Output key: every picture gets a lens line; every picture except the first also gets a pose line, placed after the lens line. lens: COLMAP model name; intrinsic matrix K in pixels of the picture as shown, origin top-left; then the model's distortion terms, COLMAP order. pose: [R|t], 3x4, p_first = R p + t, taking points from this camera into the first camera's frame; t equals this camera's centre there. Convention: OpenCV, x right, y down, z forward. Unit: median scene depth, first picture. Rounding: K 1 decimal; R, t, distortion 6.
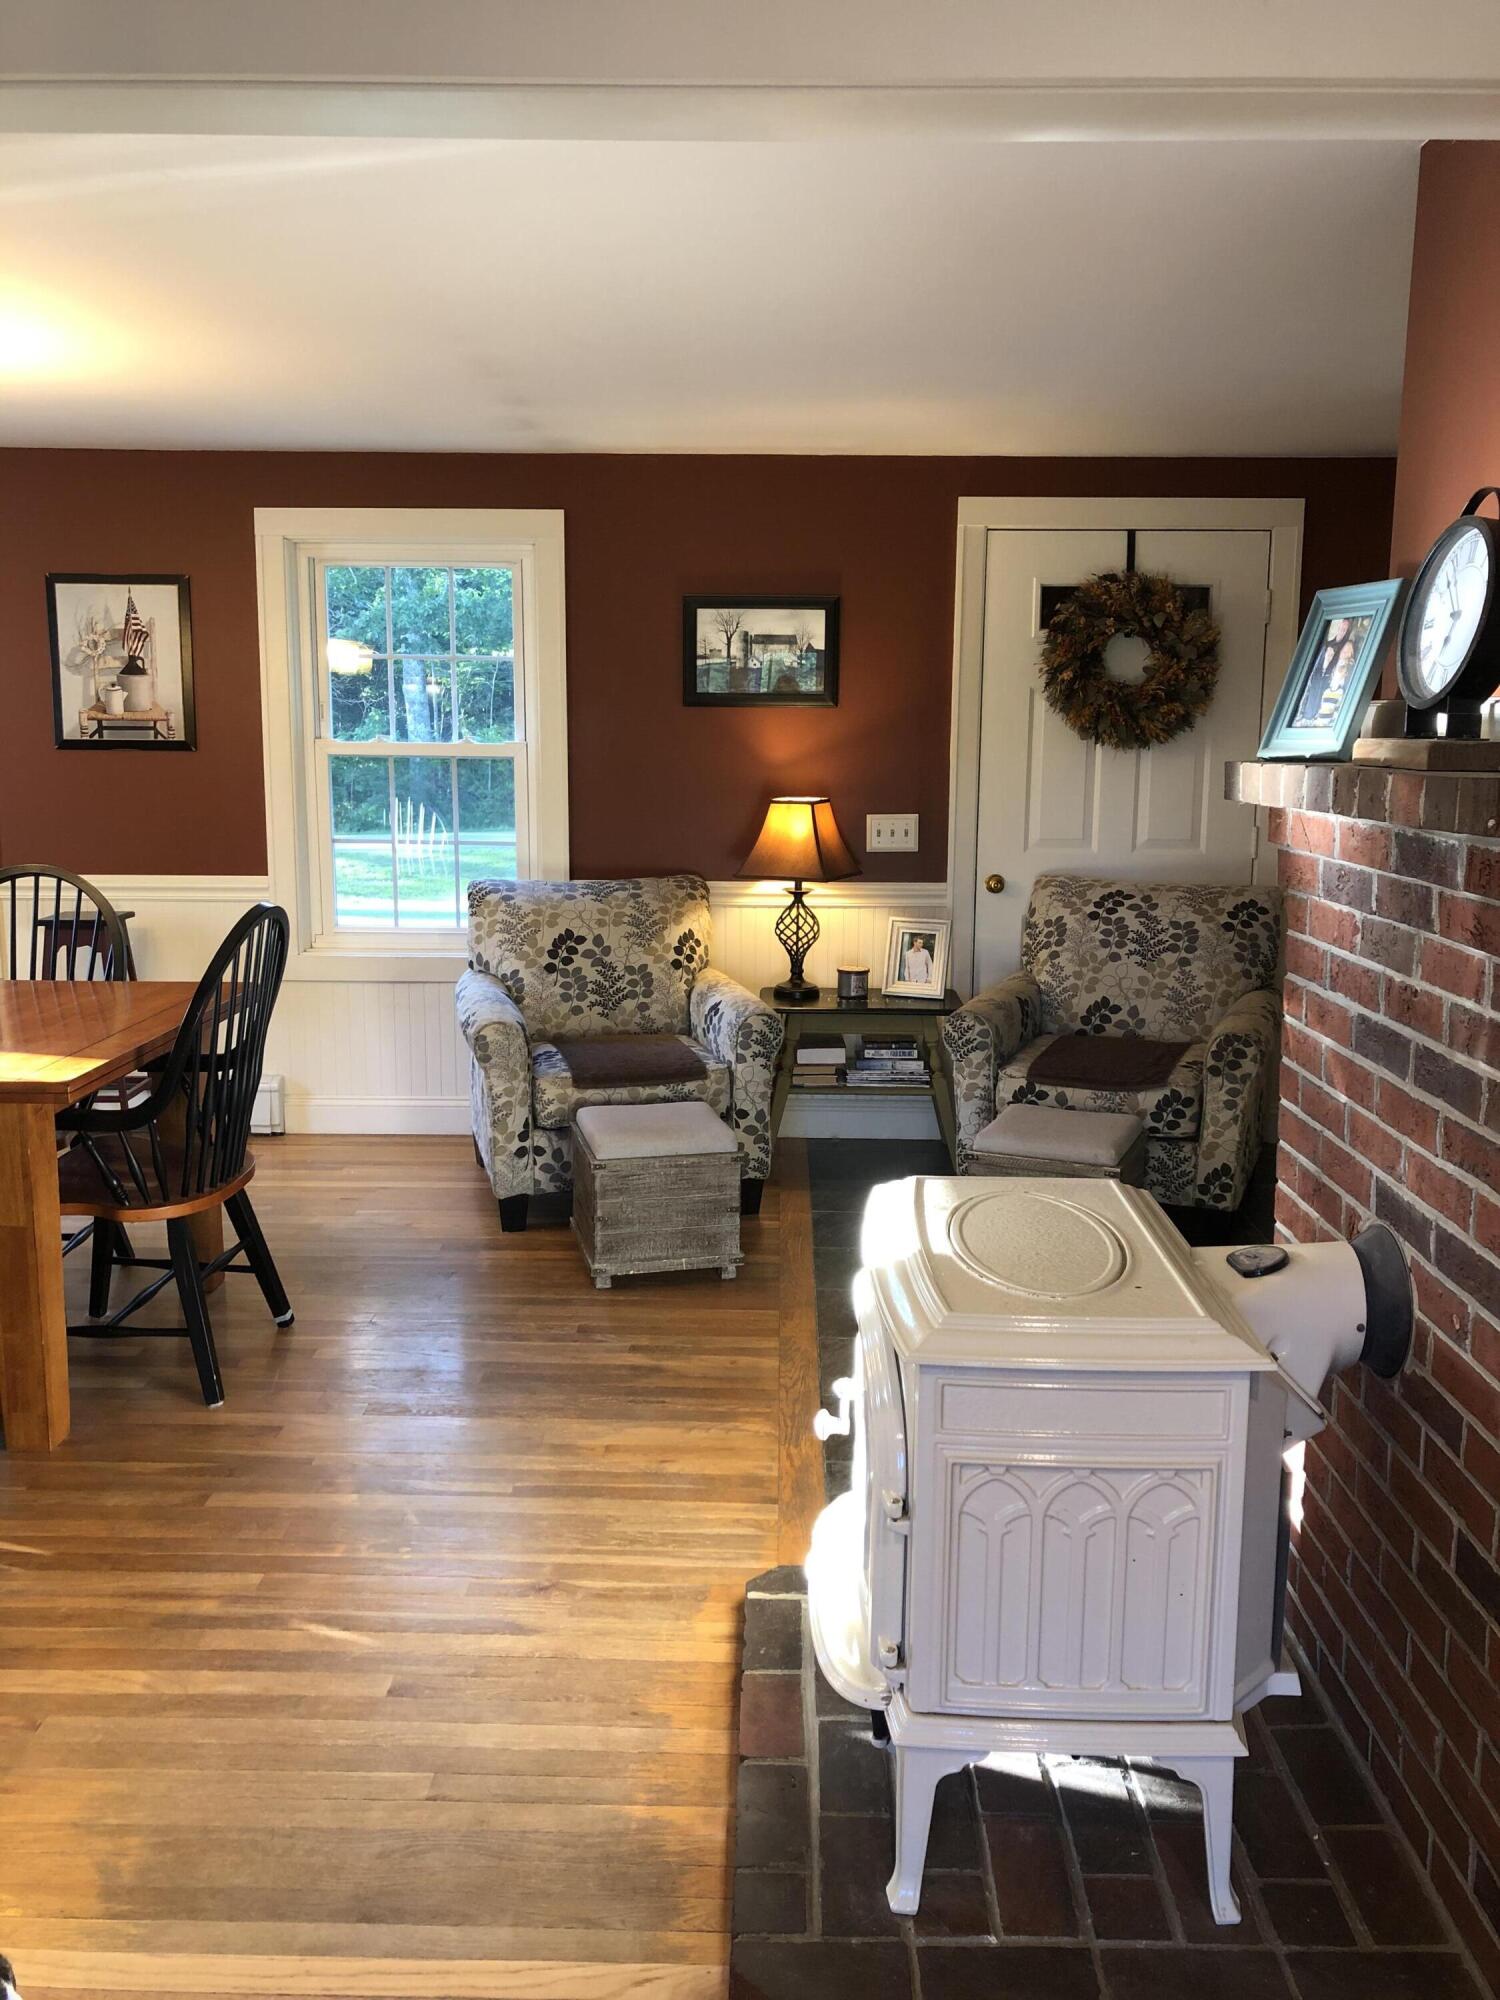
lens RADIAL K [[1626.1, 0, 760.3], [0, 1626.1, 994.1], [0, 0, 1]] dist [0.032433, -0.037153]
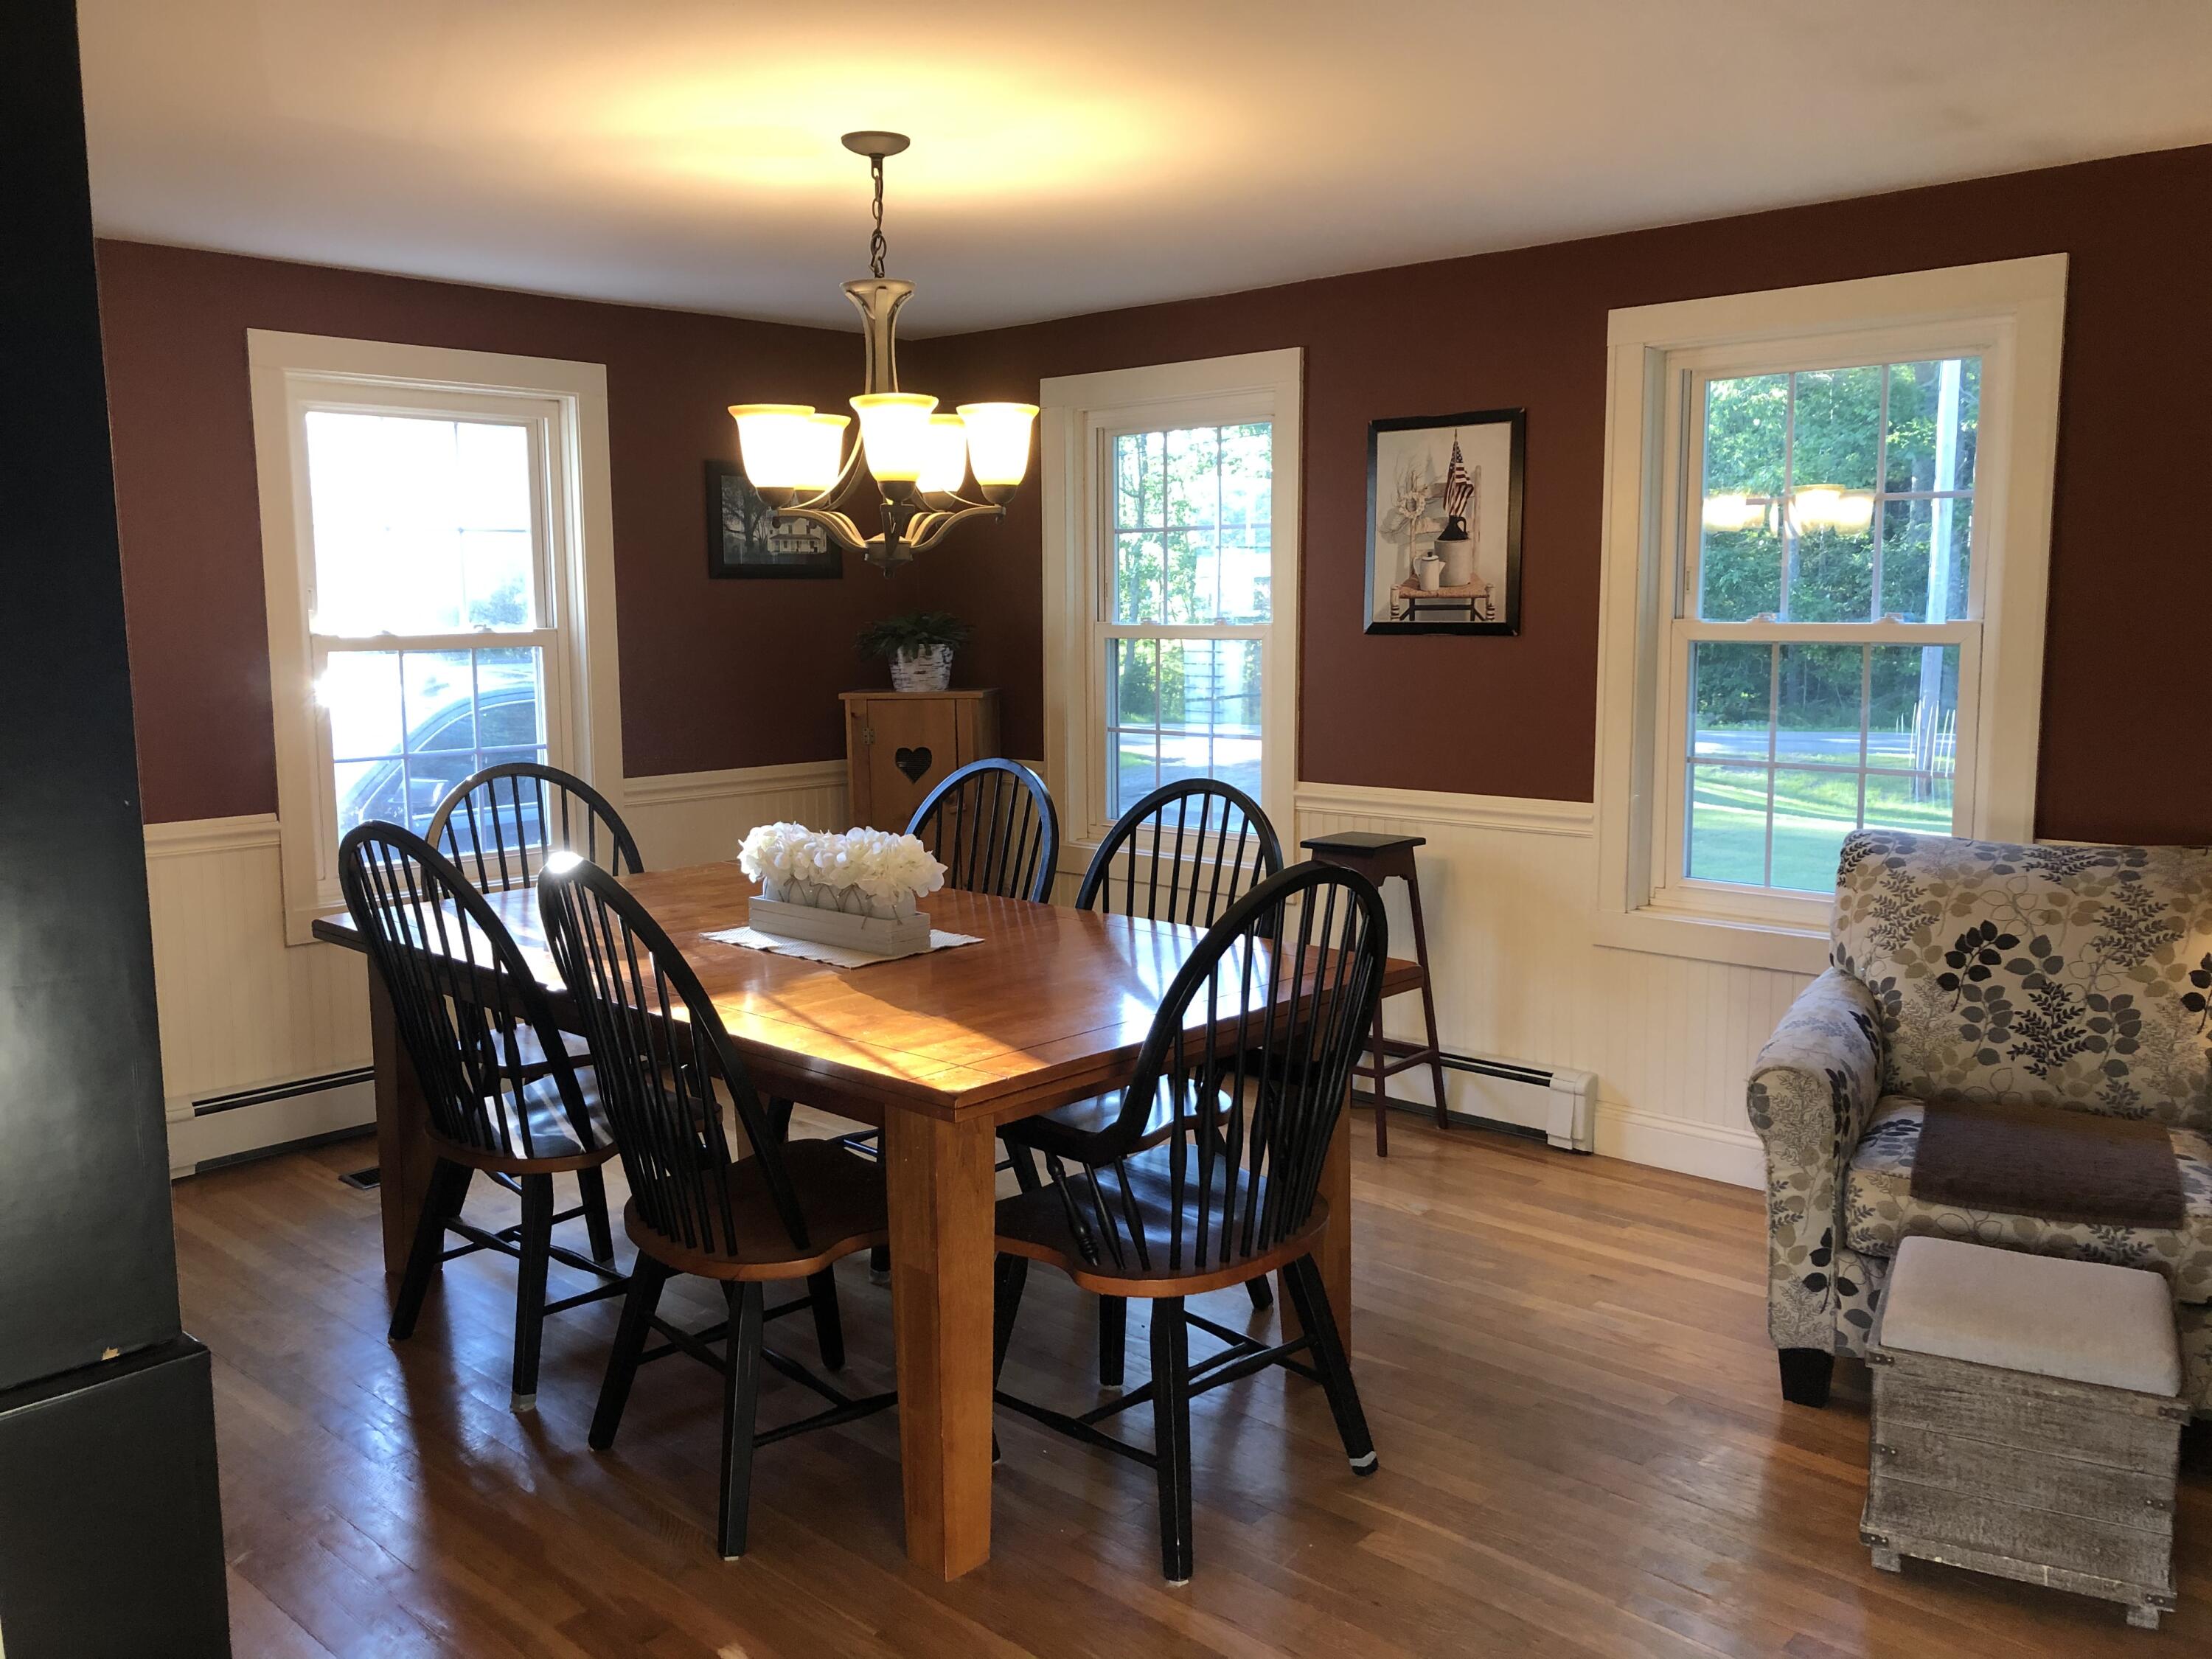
lens RADIAL K [[1798.5, 0, 1107.4], [0, 1798.5, 807.2], [0, 0, 1]] dist [0.032433, -0.037153]
pose [[0.740664, 0.064837, -0.668740, 0.089857], [-0.099207, 0.994976, -0.013410, -0.041046], [0.664511, 0.076276, 0.743376, 0.266807]]
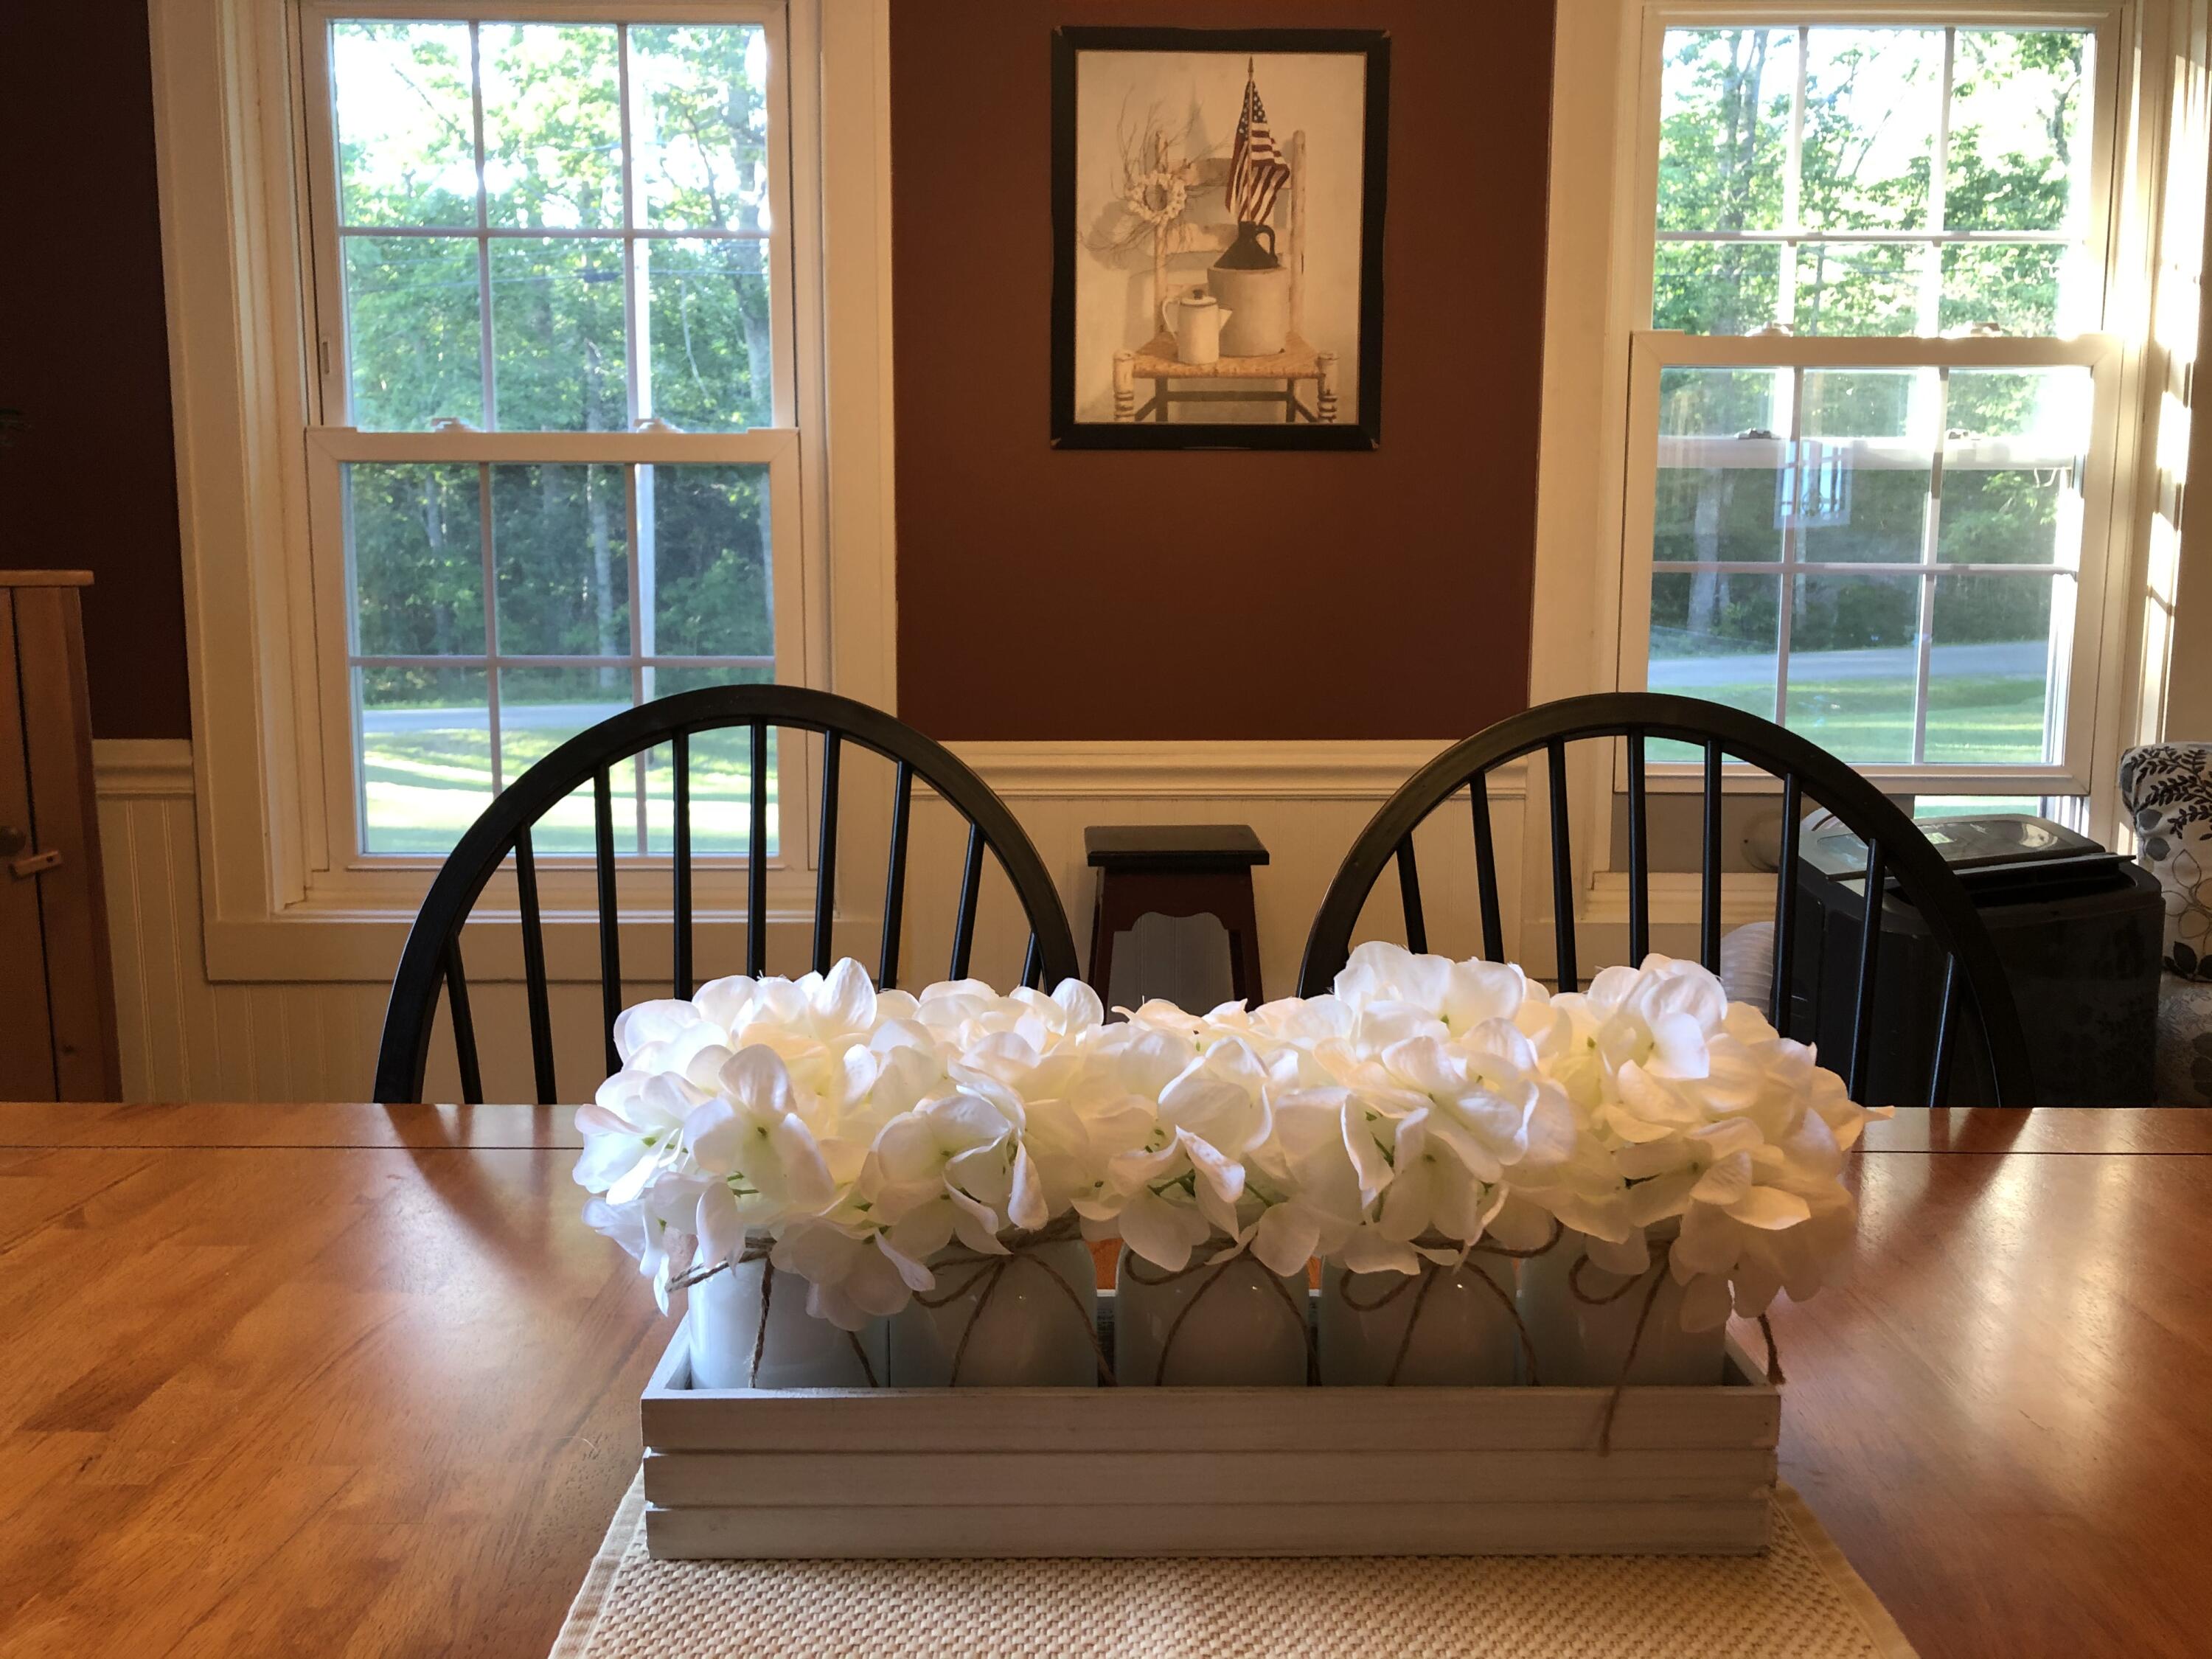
lens RADIAL K [[1798.5, 0, 1105.5], [0, 1798.5, 809.7], [0, 0, 1]] dist [0.032433, -0.037153]
pose [[0.999399, -0.009445, 0.033343, -0.466862], [0.010812, 0.999098, -0.041059, -0.038220], [-0.032925, 0.041395, 0.998600, 0.573900]]
